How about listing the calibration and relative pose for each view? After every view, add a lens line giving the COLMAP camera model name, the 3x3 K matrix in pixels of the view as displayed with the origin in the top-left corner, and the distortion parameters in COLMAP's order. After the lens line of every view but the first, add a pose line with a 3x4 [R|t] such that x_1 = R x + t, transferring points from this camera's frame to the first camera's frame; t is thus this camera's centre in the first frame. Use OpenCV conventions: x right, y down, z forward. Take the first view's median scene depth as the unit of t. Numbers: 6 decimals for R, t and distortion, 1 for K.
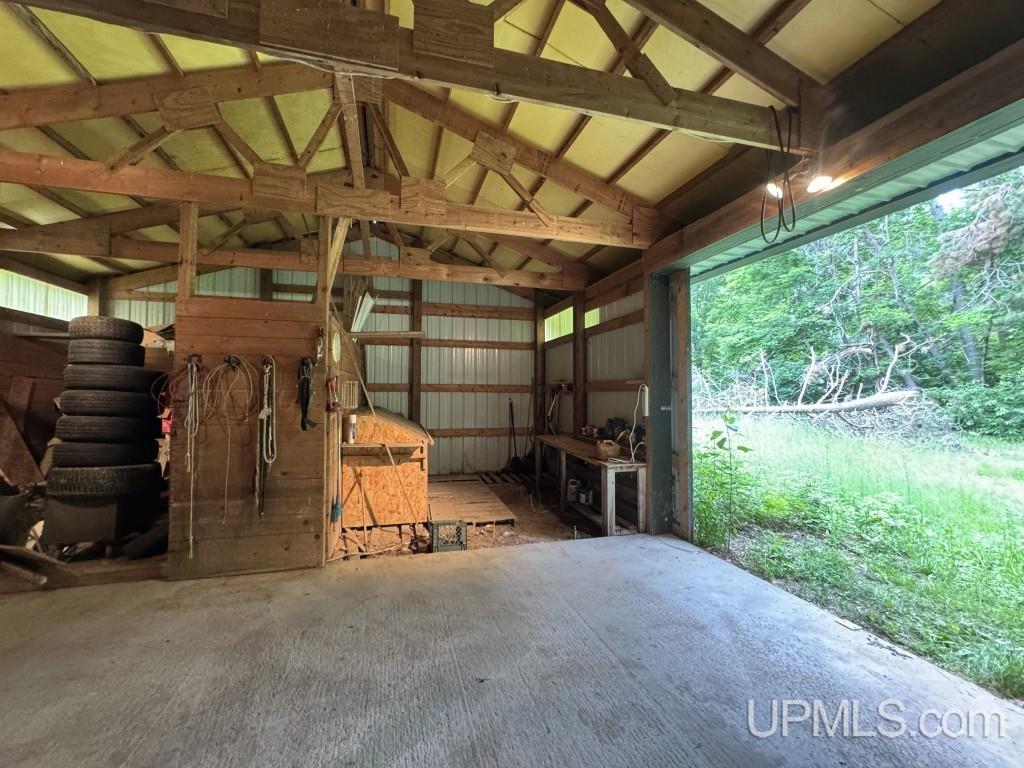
lens RADIAL K [[409.5, 0, 494.7], [0, 409.5, 381.9], [0, 0, 1]] dist [-0.003382, 0.003308]
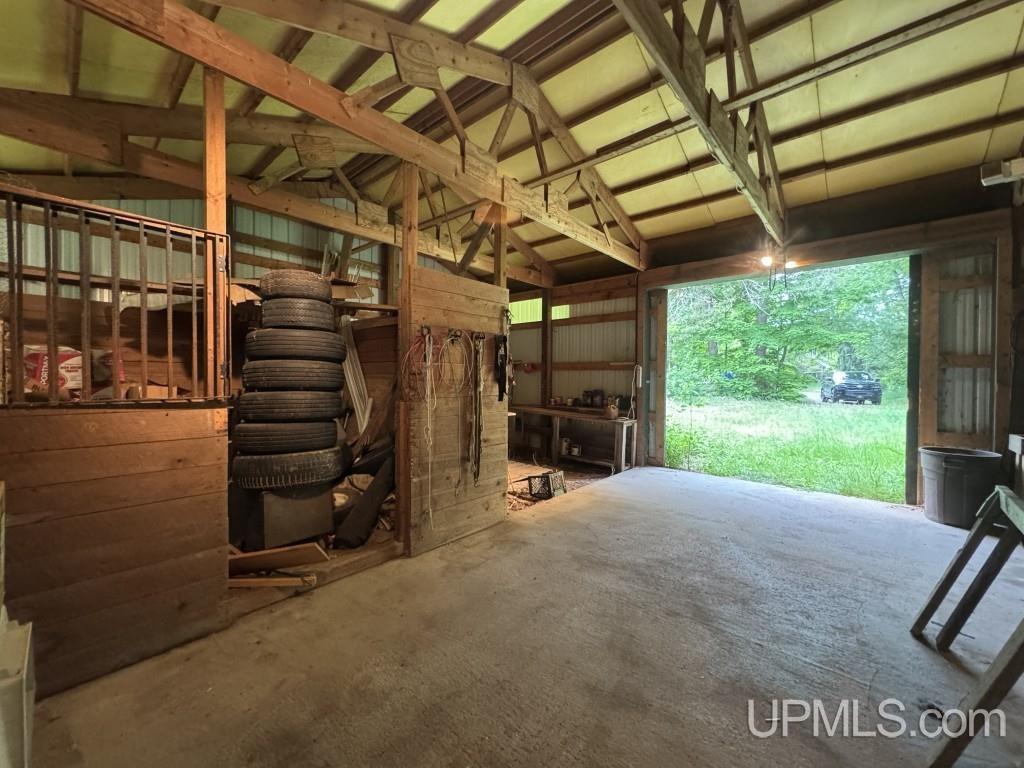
lens RADIAL K [[409.5, 0, 494.7], [0, 409.5, 381.9], [0, 0, 1]] dist [-0.003382, 0.003308]
pose [[0.837481, -0.004575, 0.546448, -0.857441], [-0.021289, 0.998933, 0.040991, 0.016060], [-0.546052, -0.045963, 0.836489, 0.063952]]
